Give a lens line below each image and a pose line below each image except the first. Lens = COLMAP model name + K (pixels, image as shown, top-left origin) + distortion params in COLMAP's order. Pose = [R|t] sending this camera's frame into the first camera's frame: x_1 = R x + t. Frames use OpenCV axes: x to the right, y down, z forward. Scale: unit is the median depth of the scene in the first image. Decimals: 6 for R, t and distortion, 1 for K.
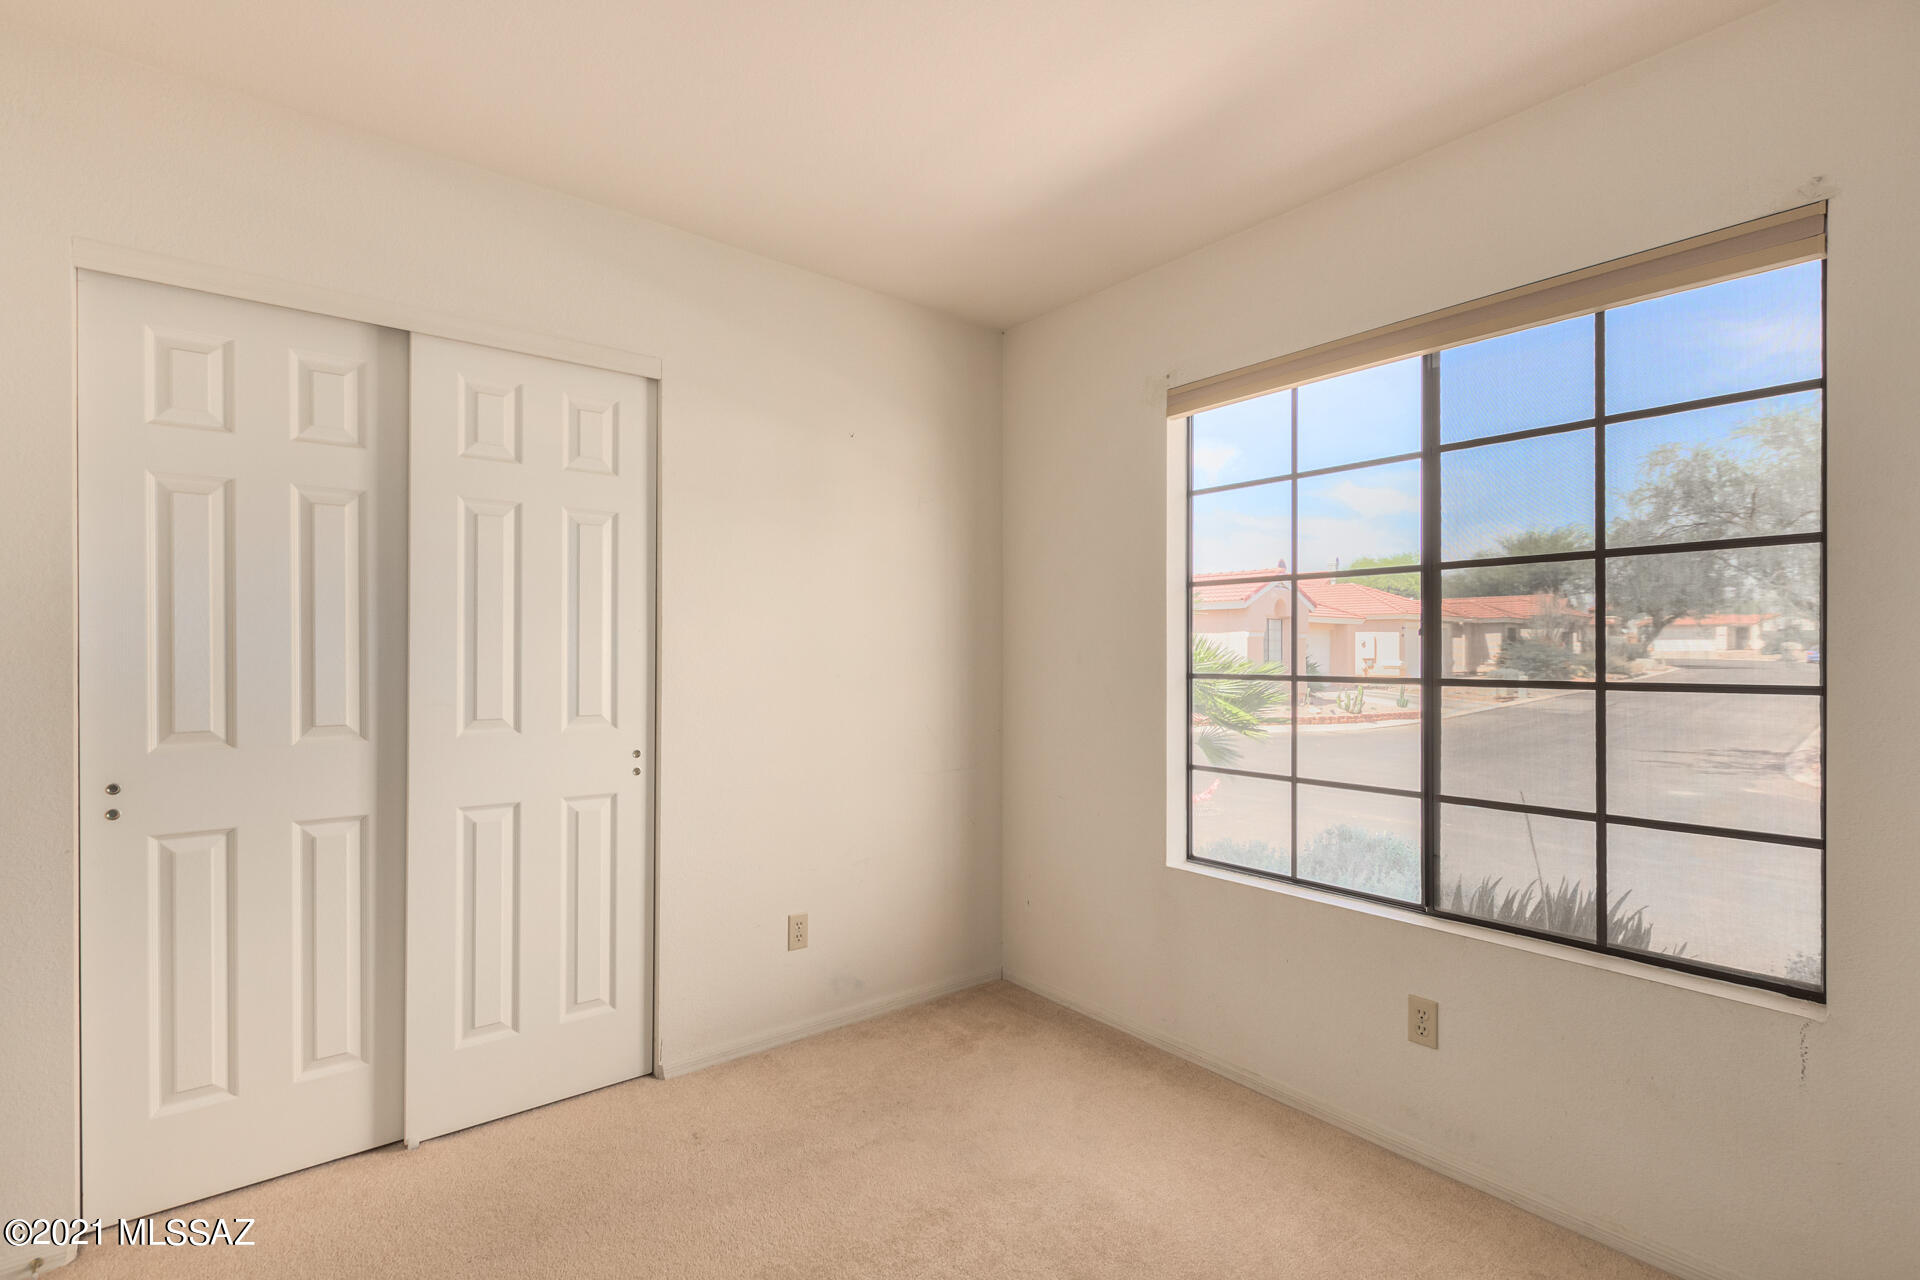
lens RADIAL K [[903.3, 0, 958.0], [0, 903.3, 646.9], [0, 0, 1]] dist [-0.001219, -0.000011]
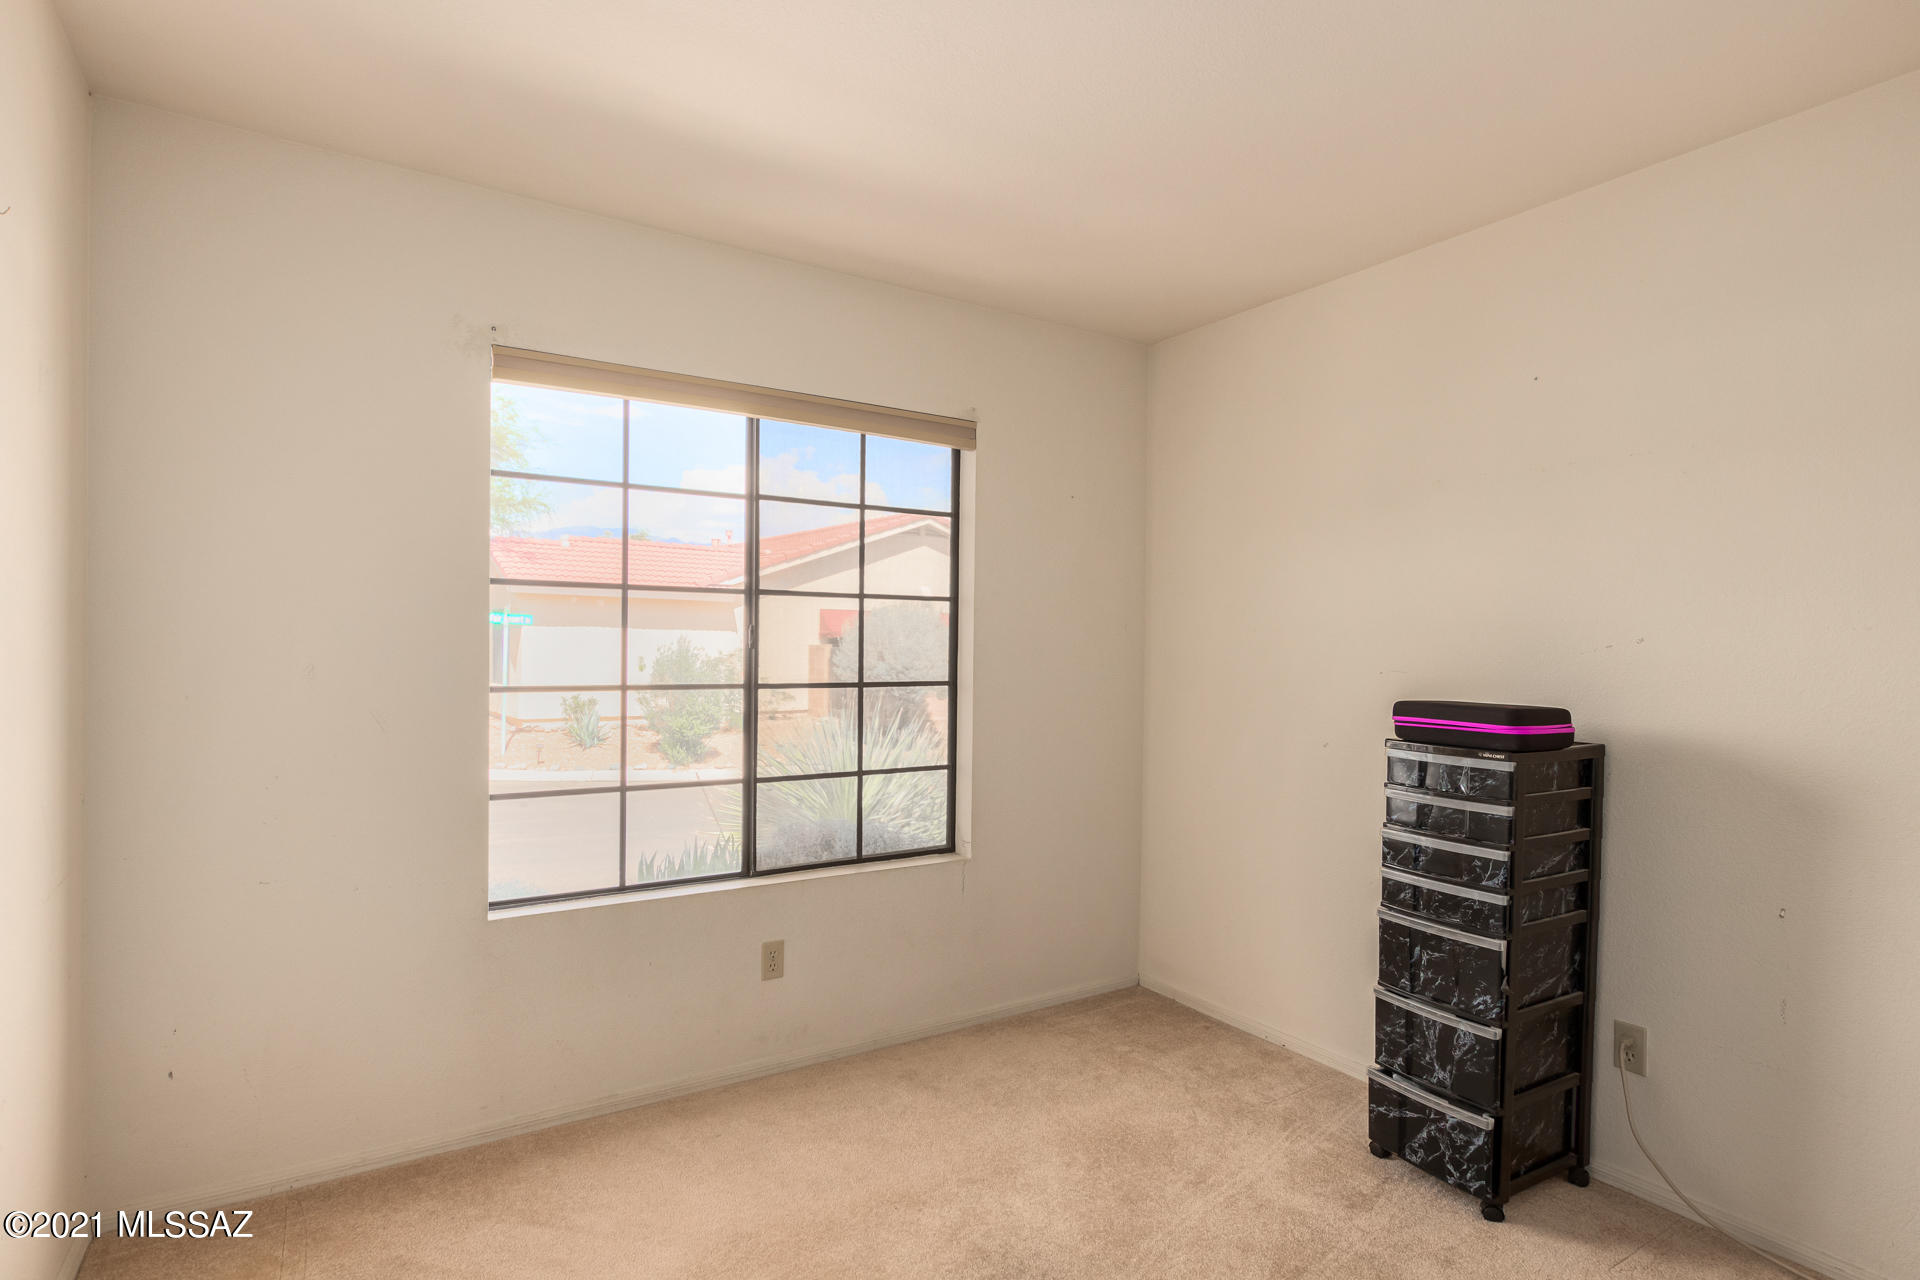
lens RADIAL K [[971.9, 0, 970.0], [0, 971.9, 655.7], [0, 0, 1]] dist [-0.000252, -0.000918]
pose [[0.073798, 0.003702, 0.997266, -0.765428], [-0.011319, 0.999932, -0.002875, -0.002266], [-0.997209, -0.011076, 0.073834, 0.608678]]
